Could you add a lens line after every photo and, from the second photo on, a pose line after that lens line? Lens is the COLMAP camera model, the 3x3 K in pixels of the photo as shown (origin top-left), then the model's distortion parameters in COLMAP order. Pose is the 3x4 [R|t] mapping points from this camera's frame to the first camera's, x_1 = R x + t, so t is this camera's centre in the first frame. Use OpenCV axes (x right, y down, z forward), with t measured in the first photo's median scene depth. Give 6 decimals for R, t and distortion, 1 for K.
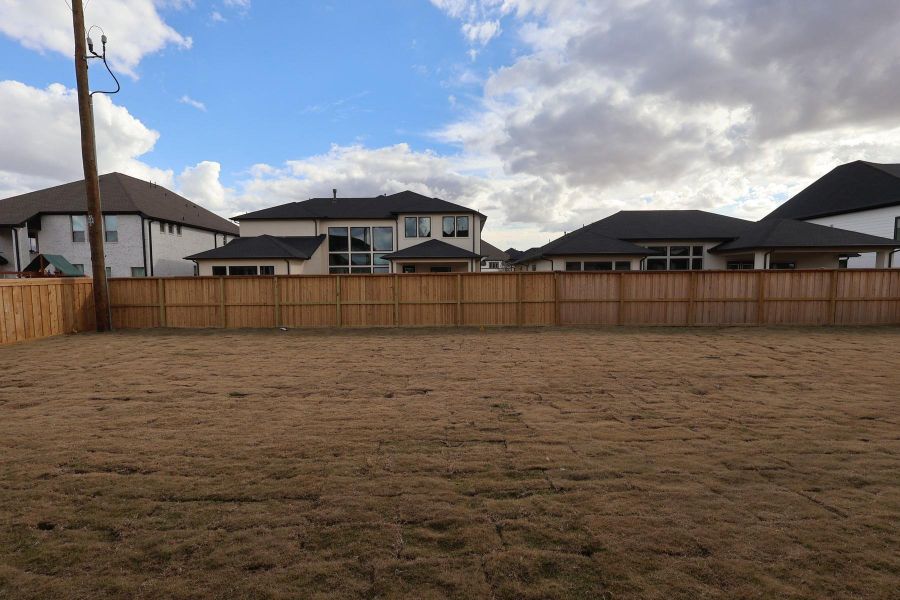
lens RADIAL K [[412.8, 0, 450.0], [0, 412.8, 300.0], [0, 0, 1]] dist [0.000346, -0.000301]
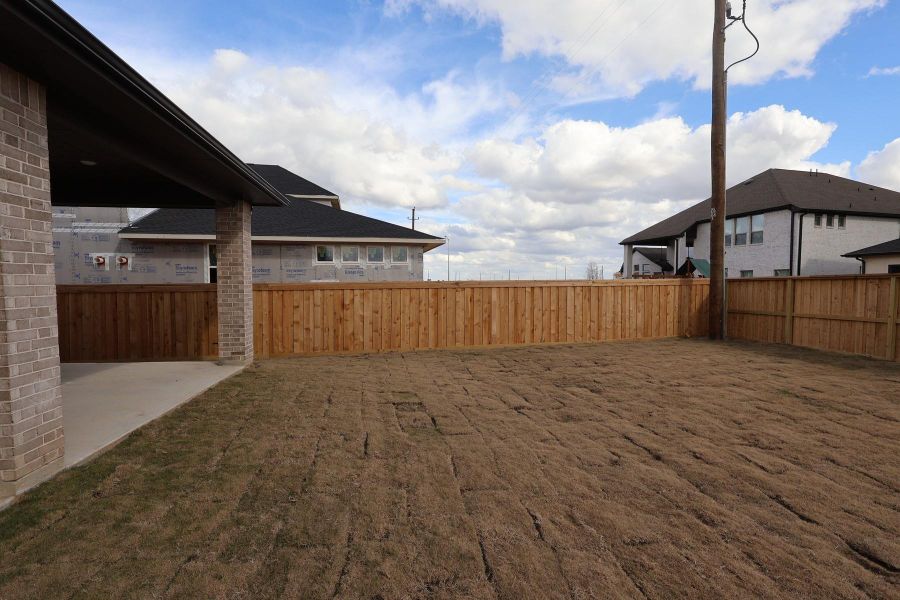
lens RADIAL K [[412.8, 0, 450.0], [0, 412.8, 300.0], [0, 0, 1]] dist [0.000346, -0.000301]
pose [[0.220081, 0.042621, -0.974550, -0.106714], [-0.057072, 0.997896, 0.030754, -0.002129], [0.973811, 0.048852, 0.222051, 0.236675]]
